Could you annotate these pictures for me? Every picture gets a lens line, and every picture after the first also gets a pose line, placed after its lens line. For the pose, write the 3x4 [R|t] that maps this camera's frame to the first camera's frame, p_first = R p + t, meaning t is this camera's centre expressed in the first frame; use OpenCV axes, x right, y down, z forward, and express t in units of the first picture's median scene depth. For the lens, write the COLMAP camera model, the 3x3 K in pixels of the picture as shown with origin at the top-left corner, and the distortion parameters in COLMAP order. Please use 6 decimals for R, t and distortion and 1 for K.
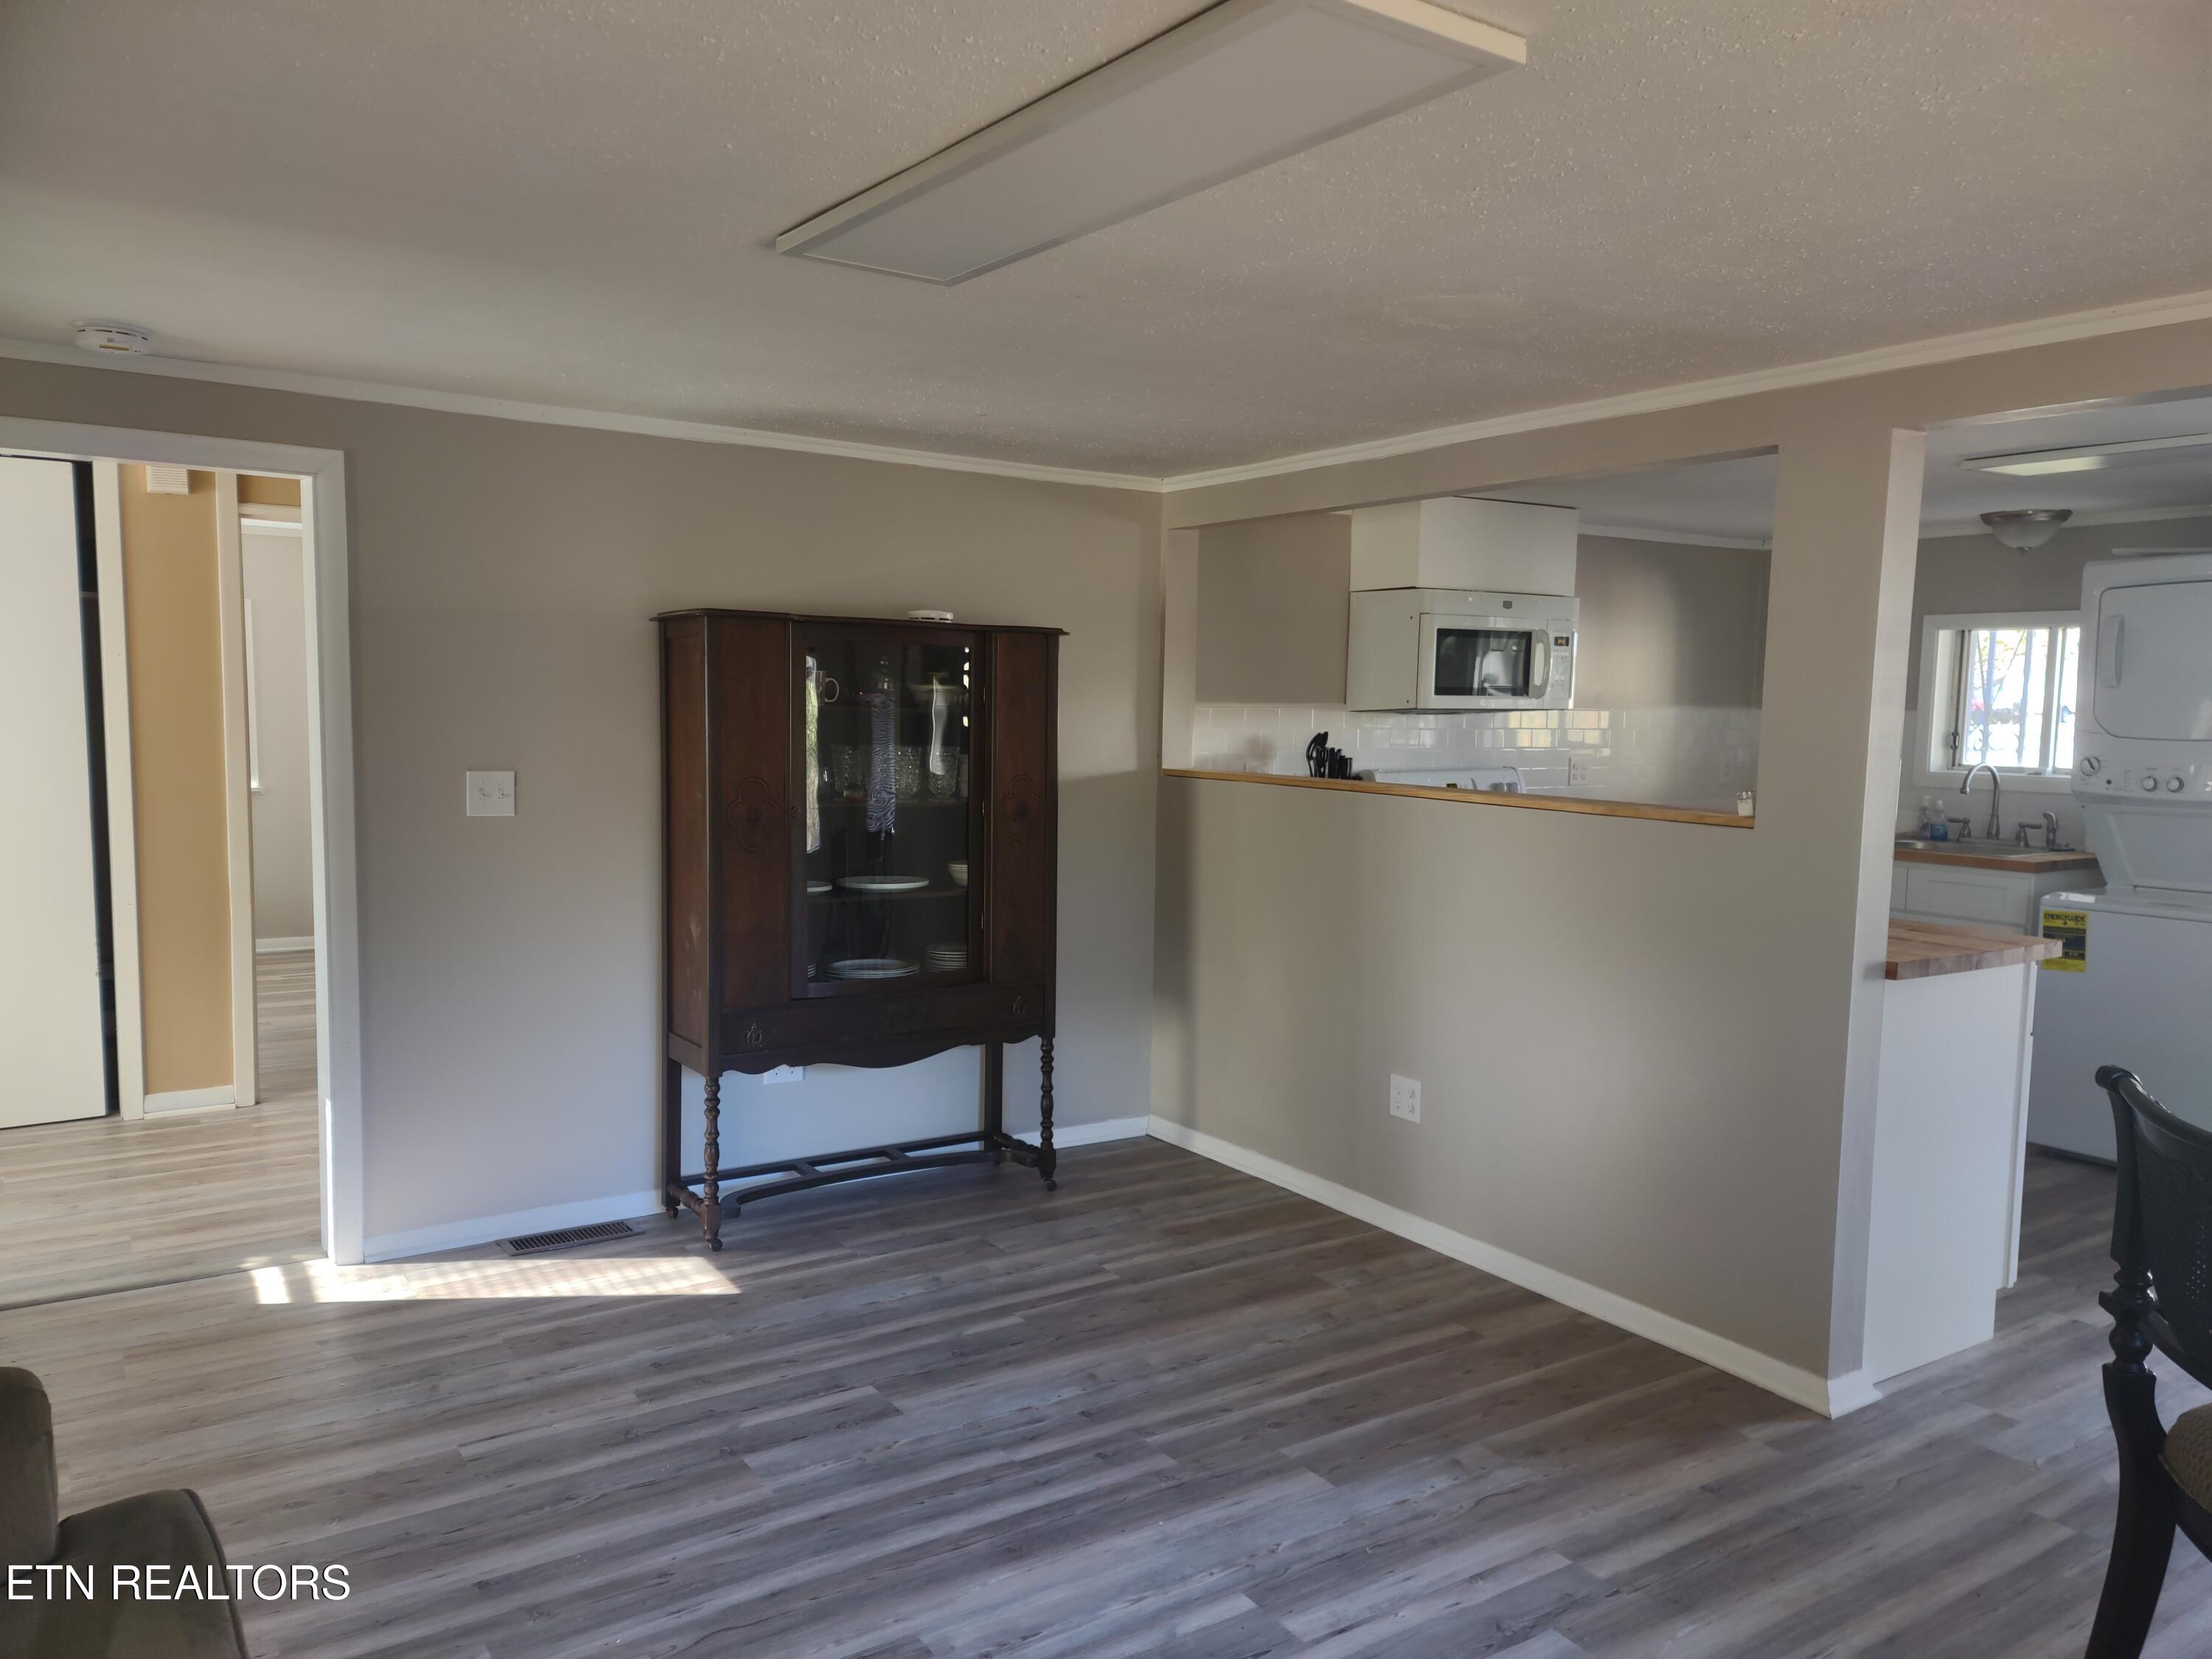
lens RADIAL K [[1596.7, 0, 1102.3], [0, 1596.7, 860.6], [0, 0, 1]] dist [0.054035, -0.005201]
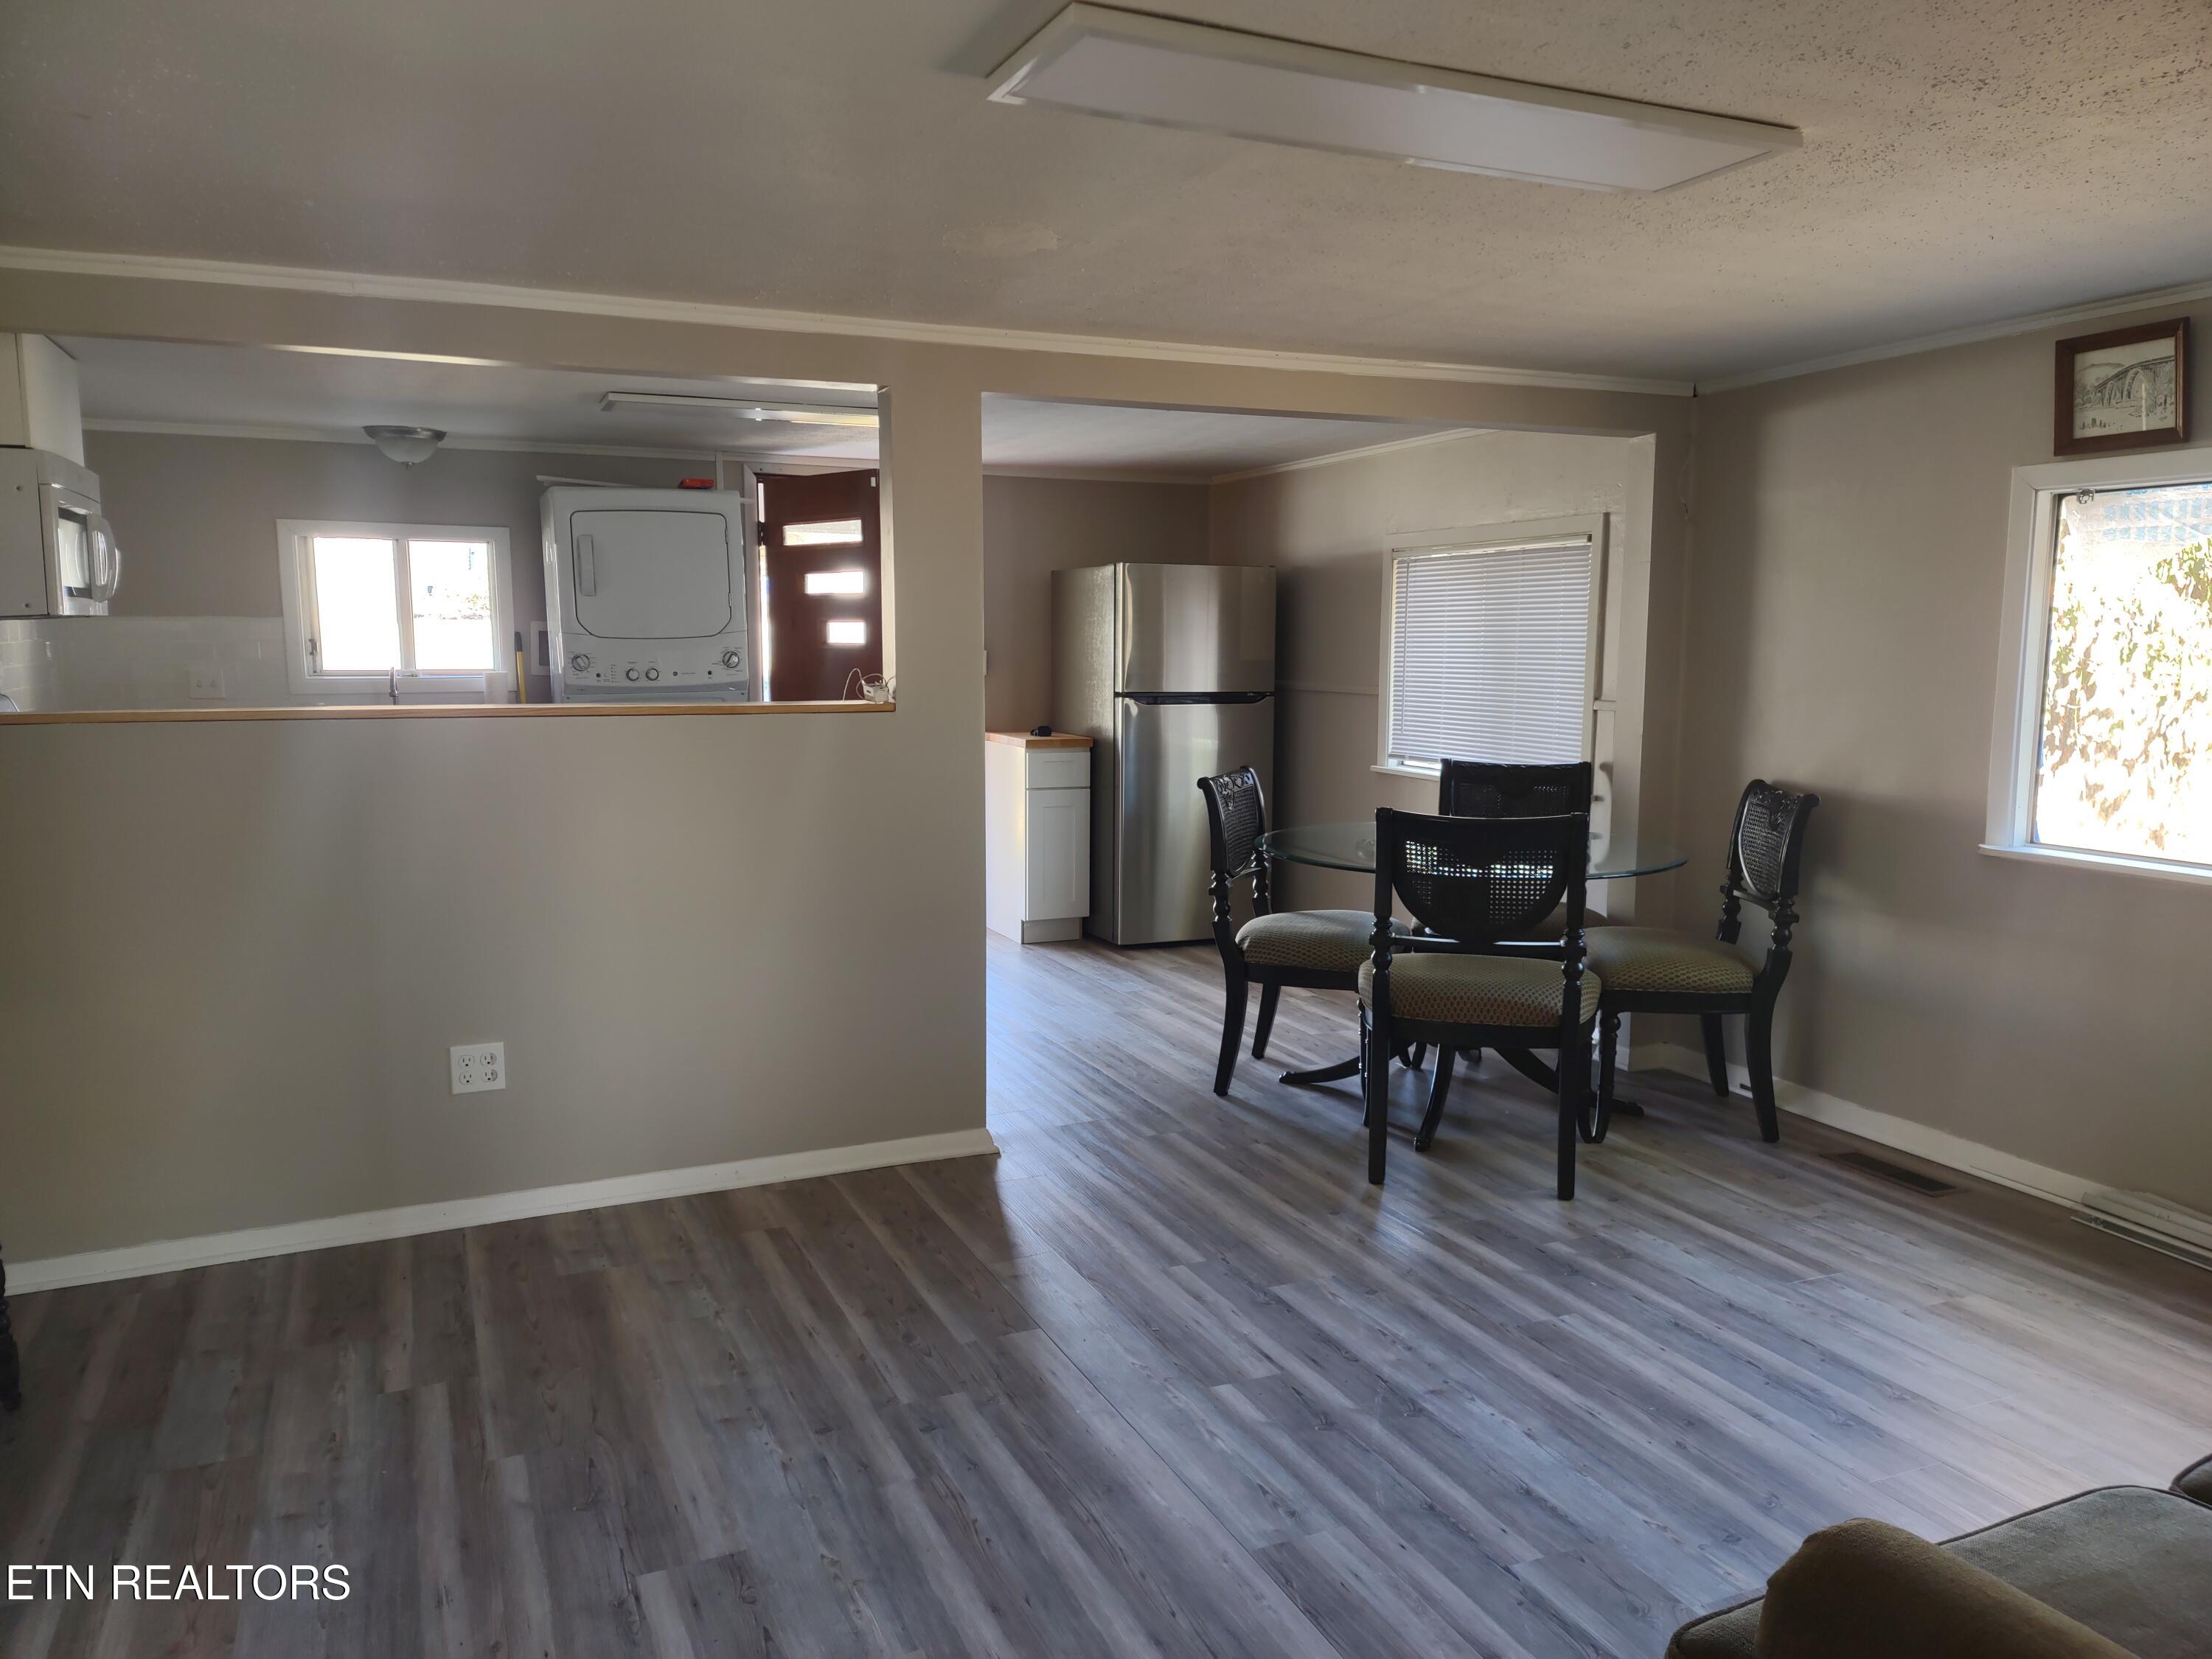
lens RADIAL K [[1590.3, 0, 1114.4], [0, 1590.3, 833.0], [0, 0, 1]] dist [0.061812, 0.000978]
pose [[0.176852, -0.137490, 0.974587, -0.733785], [0.107175, 0.986997, 0.119792, -0.056662], [-0.978385, 0.083266, 0.189287, 0.615894]]
